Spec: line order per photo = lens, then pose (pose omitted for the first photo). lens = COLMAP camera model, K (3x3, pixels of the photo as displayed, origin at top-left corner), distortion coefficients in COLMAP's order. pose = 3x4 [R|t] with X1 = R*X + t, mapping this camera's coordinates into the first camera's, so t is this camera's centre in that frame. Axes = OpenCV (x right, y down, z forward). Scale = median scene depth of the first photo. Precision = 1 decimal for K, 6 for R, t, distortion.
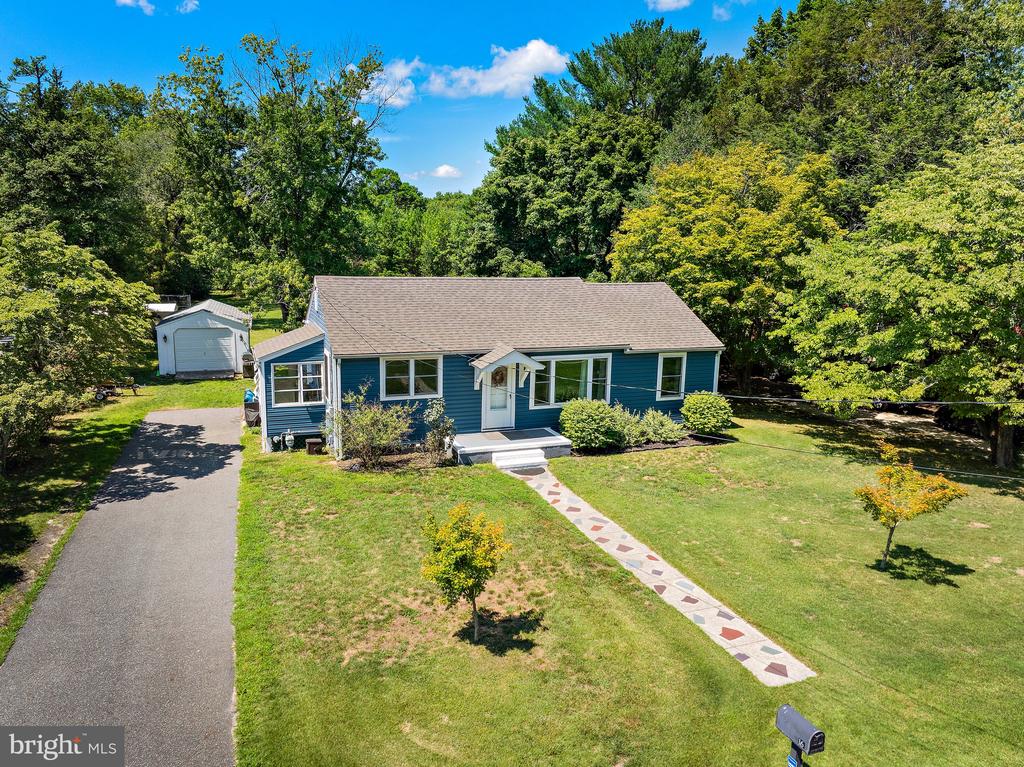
lens RADIAL K [[730.8, 0, 512.0], [0, 730.8, 383.5], [0, 0, 1]] dist [-0.002859, -0.001034]
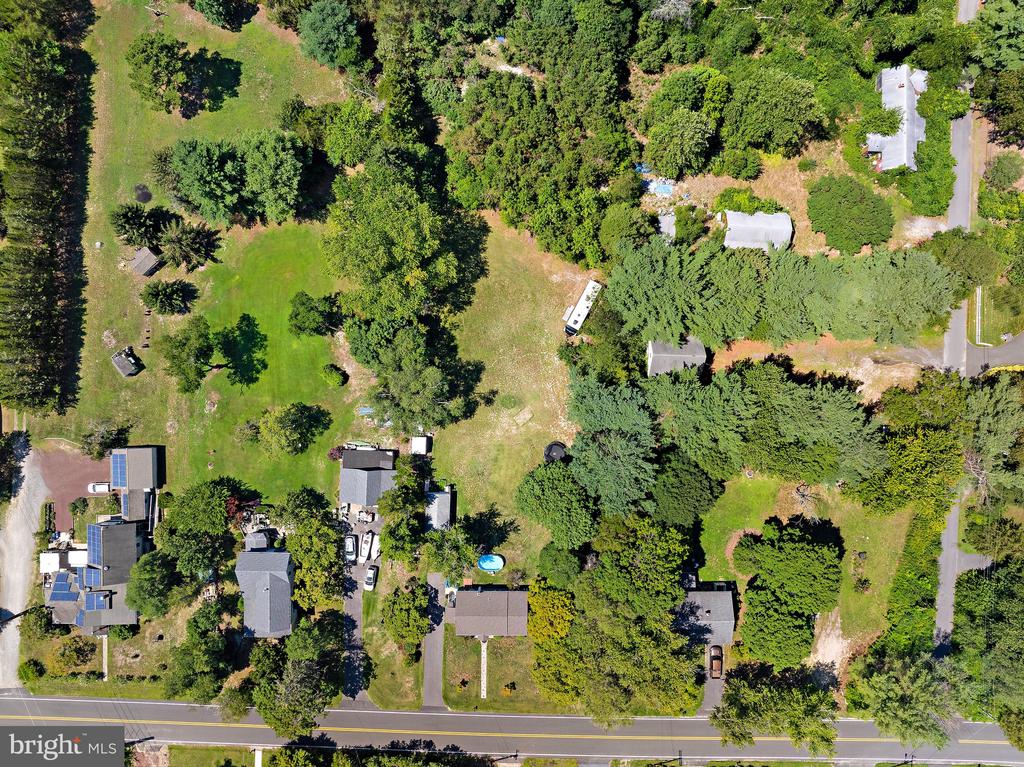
lens RADIAL K [[730.8, 0, 512.0], [0, 730.8, 383.5], [0, 0, 1]] dist [-0.002859, -0.001034]
pose [[0.927845, 0.372307, -0.022181, -0.474853], [-0.048420, 0.179211, 0.982618, -6.897544], [0.369811, -0.910643, 0.184307, 2.023291]]
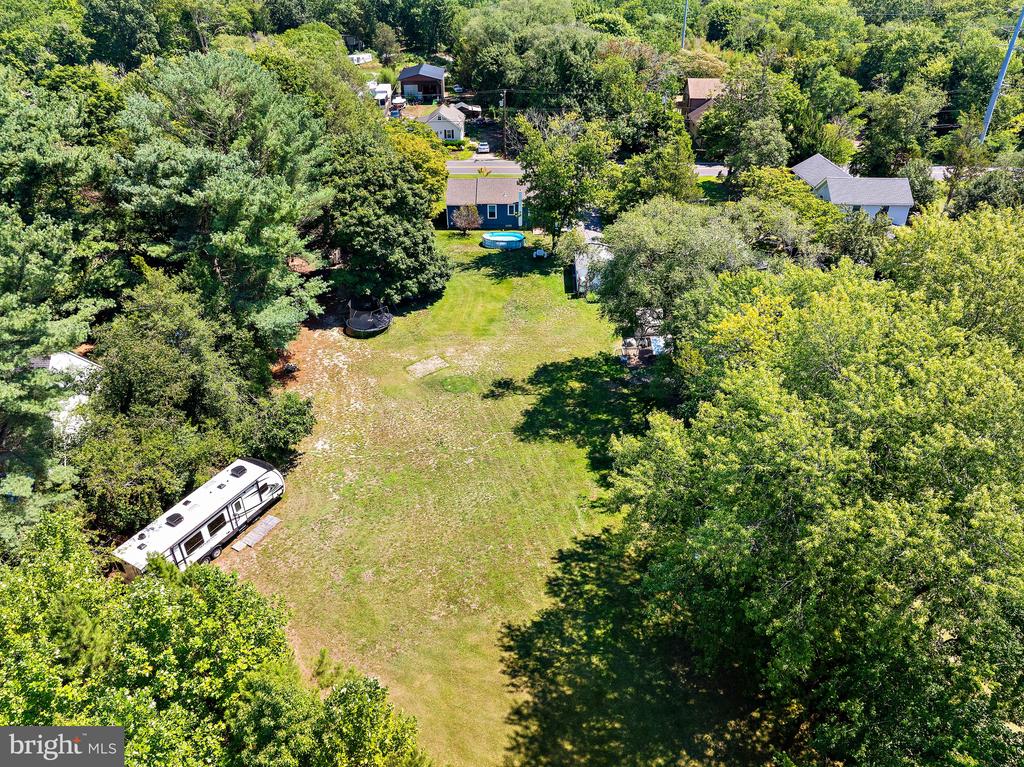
lens RADIAL K [[730.8, 0, 512.0], [0, 730.8, 383.5], [0, 0, 1]] dist [-0.002859, -0.001034]
pose [[-0.927827, -0.206468, 0.310659, -1.686508], [0.053756, 0.750133, 0.659098, -2.125146], [-0.369118, 0.628229, -0.684895, 5.003464]]
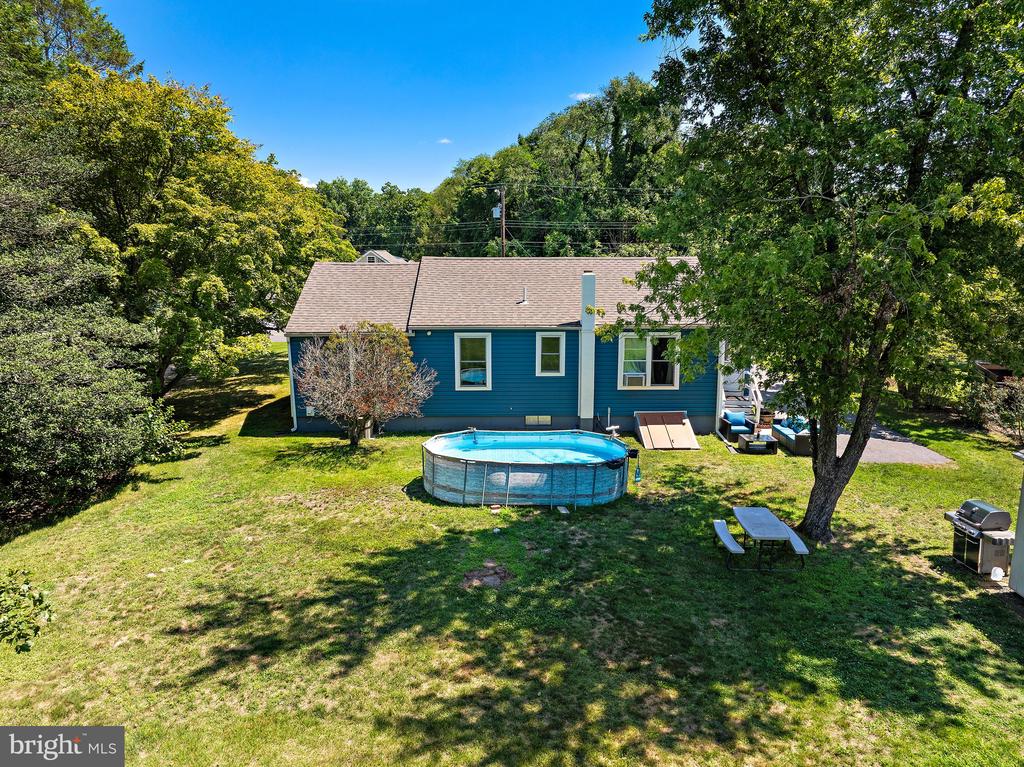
lens RADIAL K [[730.8, 0, 512.0], [0, 730.8, 383.5], [0, 0, 1]] dist [-0.002859, -0.001034]
pose [[-0.935556, -0.074177, 0.345302, -0.456517], [0.047556, 0.942334, 0.331278, -0.377567], [-0.349963, 0.326350, -0.878078, 2.389928]]
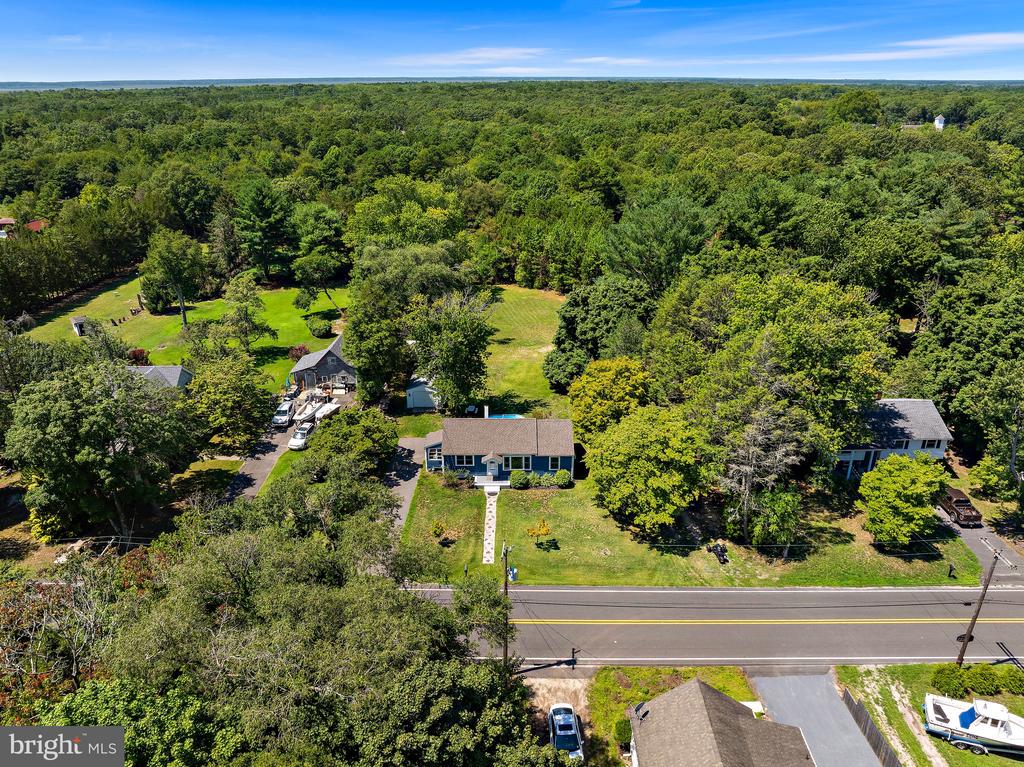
lens RADIAL K [[730.8, 0, 512.0], [0, 730.8, 383.5], [0, 0, 1]] dist [-0.002859, -0.001034]
pose [[0.929954, 0.123656, -0.346257, 1.239778], [-0.044395, 0.972622, 0.228112, -1.177831], [0.364985, -0.196761, 0.909984, -1.996882]]
